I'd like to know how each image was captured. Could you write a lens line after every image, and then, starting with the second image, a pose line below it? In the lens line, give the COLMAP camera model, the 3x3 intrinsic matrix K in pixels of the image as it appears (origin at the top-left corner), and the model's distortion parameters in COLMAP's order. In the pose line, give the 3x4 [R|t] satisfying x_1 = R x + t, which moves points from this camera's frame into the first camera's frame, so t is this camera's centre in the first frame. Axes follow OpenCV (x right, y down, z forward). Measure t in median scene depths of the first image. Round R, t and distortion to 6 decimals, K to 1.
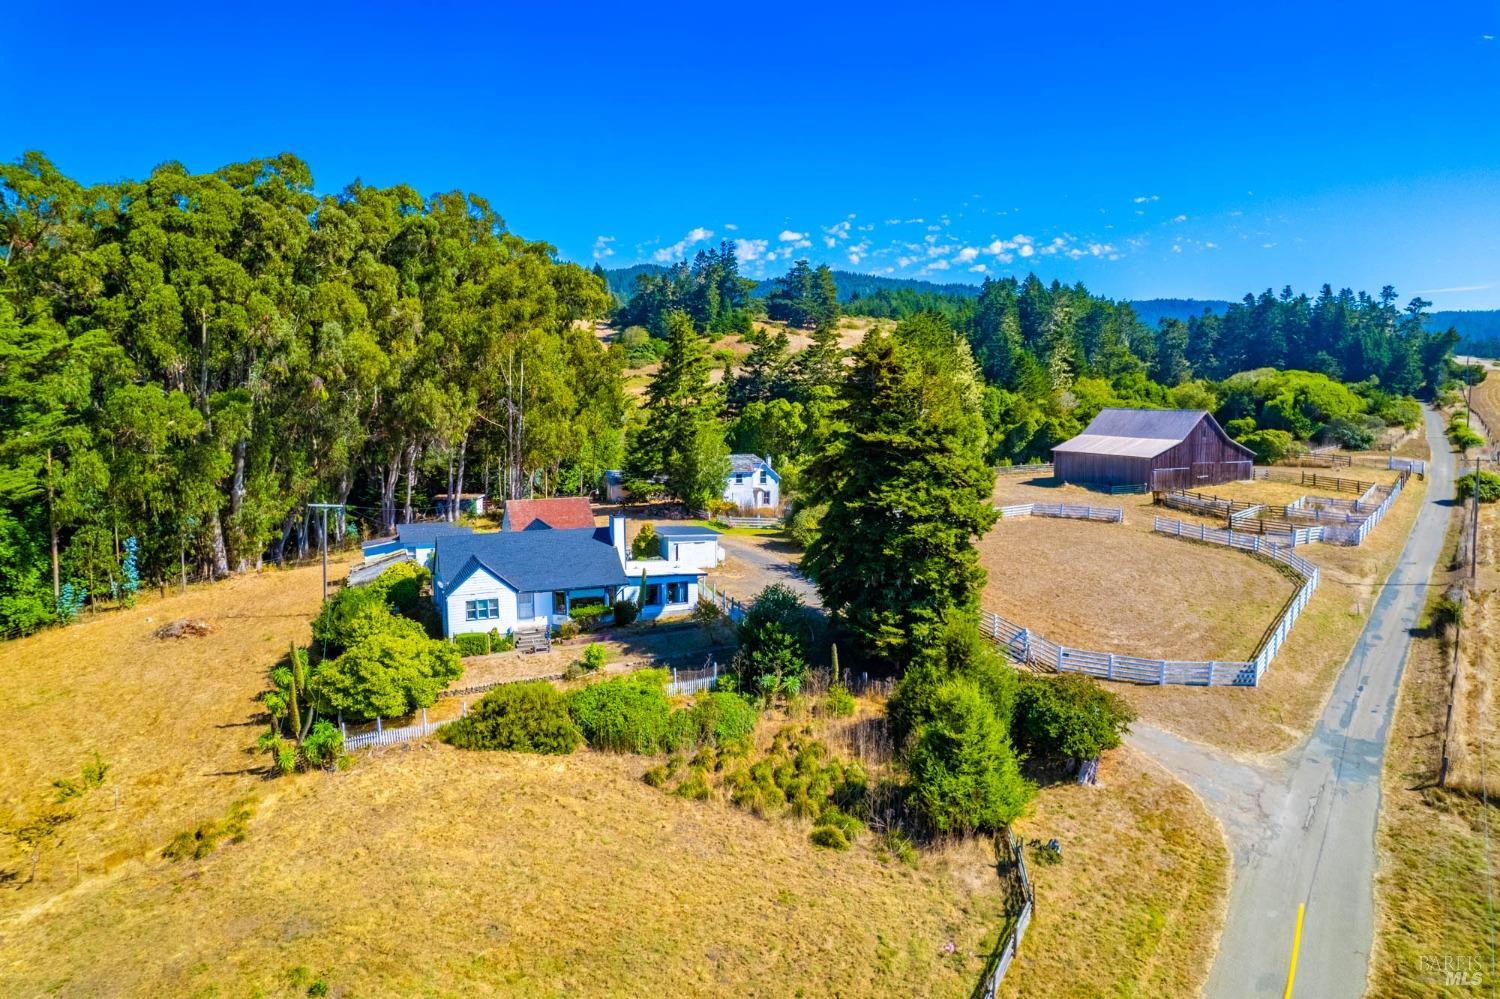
lens RADIAL K [[976.6, 0, 770.2], [0, 976.6, 503.7], [0, 0, 1]] dist [-0.093549, 0.090728]
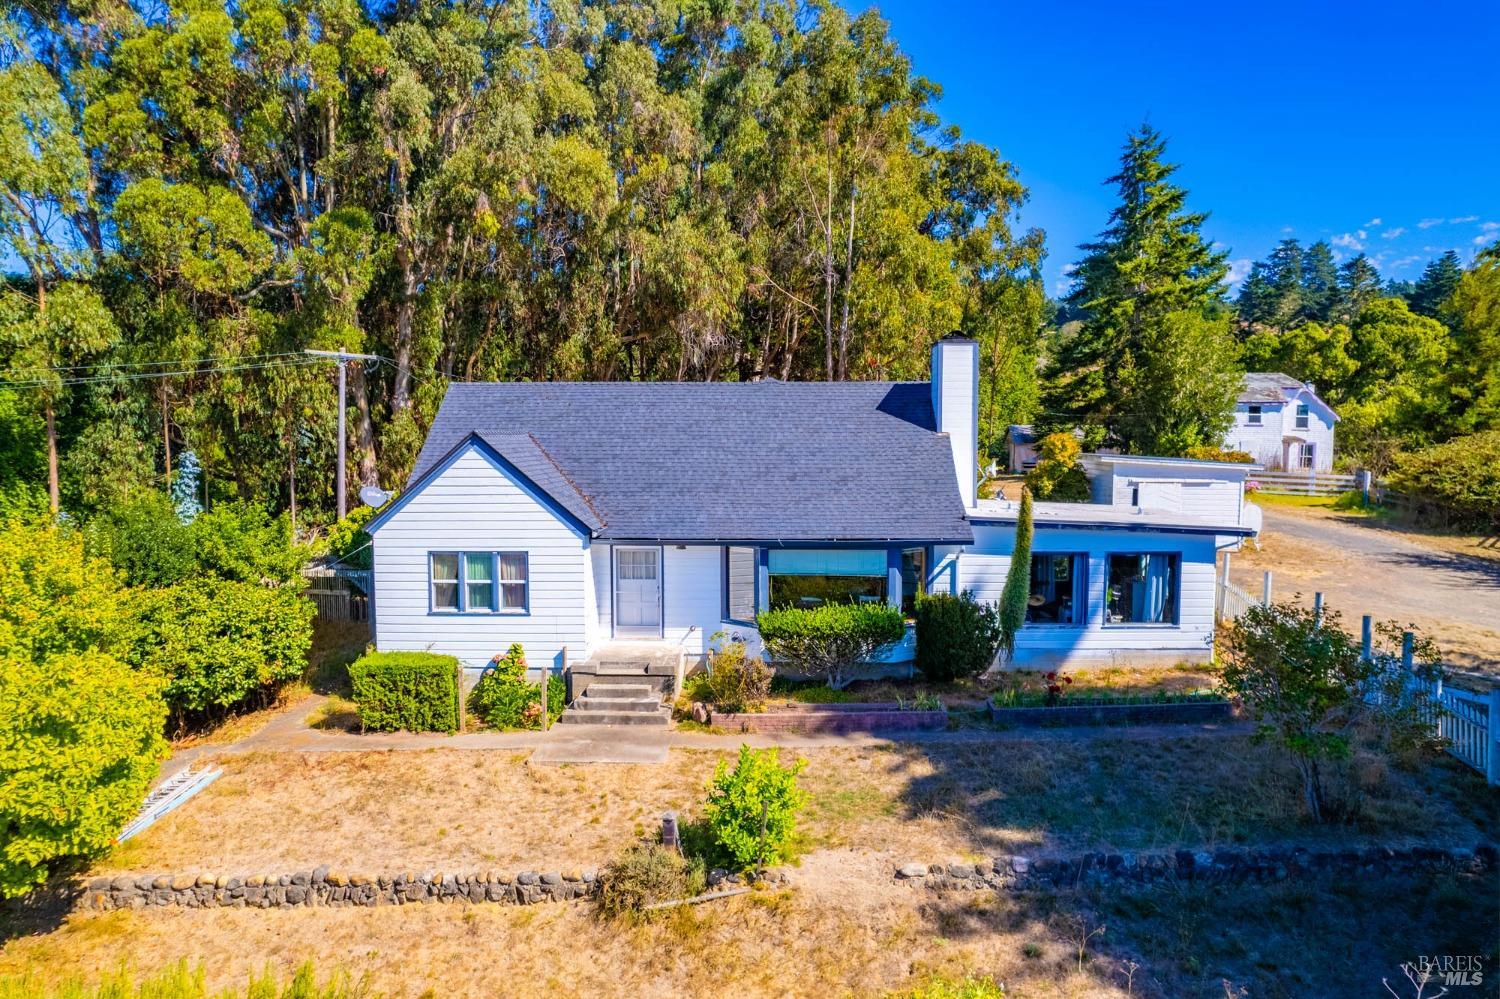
lens RADIAL K [[976.6, 0, 770.2], [0, 976.6, 503.7], [0, 0, 1]] dist [-0.093549, 0.090728]
pose [[0.904255, 0.034767, -0.425574, -0.074160], [-0.051808, 0.998249, -0.028531, 0.080204], [0.423837, 0.047848, 0.904474, 0.689983]]
